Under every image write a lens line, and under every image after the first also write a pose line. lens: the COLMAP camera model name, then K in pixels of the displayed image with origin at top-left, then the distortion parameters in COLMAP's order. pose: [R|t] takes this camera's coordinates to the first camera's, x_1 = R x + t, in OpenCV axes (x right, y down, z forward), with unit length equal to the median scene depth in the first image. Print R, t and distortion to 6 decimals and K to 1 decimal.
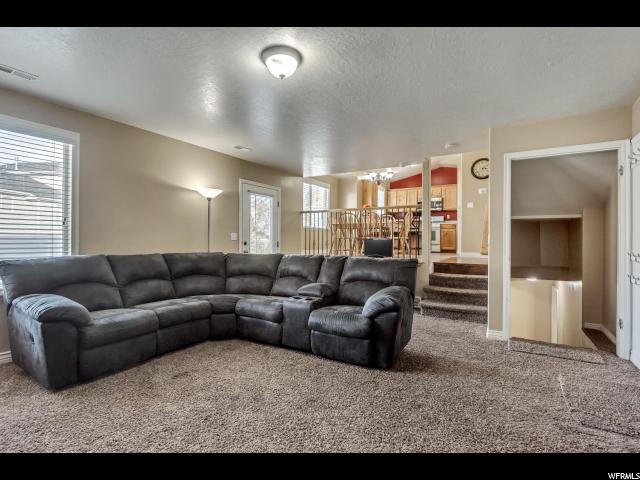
lens RADIAL K [[302.5, 0, 318.8], [0, 302.5, 234.0], [0, 0, 1]] dist [0.001298, 0.000202]
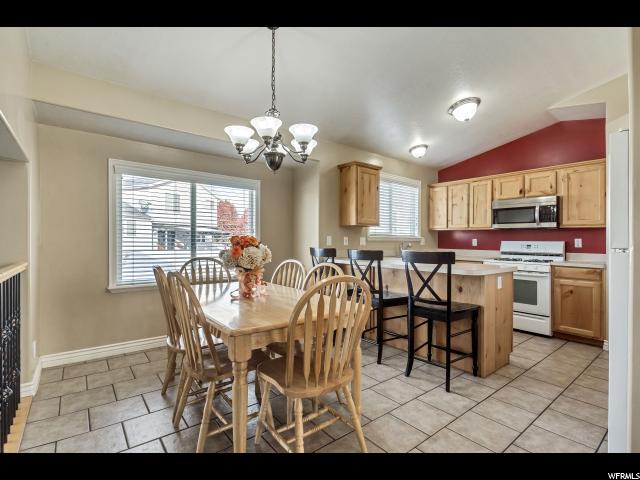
lens RADIAL K [[304.1, 0, 316.5], [0, 304.1, 243.5], [0, 0, 1]] dist [-0.000362, -0.000213]
pose [[0.947840, -0.001305, -0.318743, 0.234449], [0.003194, 0.999980, 0.005403, -0.060990], [0.318730, -0.006139, 0.947826, 0.522002]]
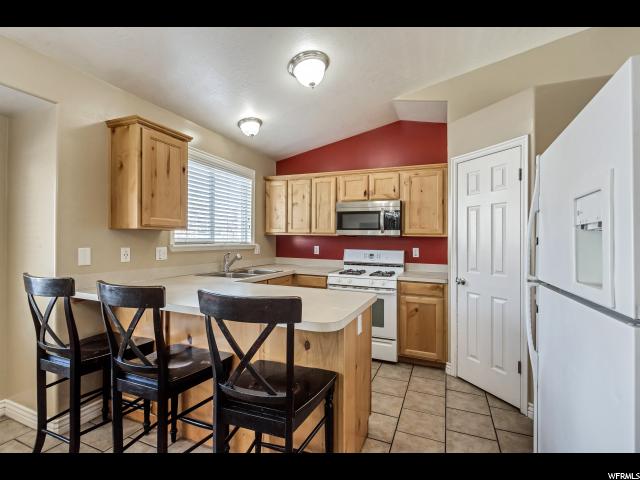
lens RADIAL K [[304.1, 0, 316.5], [0, 304.1, 243.5], [0, 0, 1]] dist [-0.000362, -0.000213]
pose [[0.983783, -0.001199, 0.179358, 0.246229], [-0.001499, 0.999888, 0.014905, -0.075227], [-0.179355, -0.014932, 0.983671, 0.667749]]
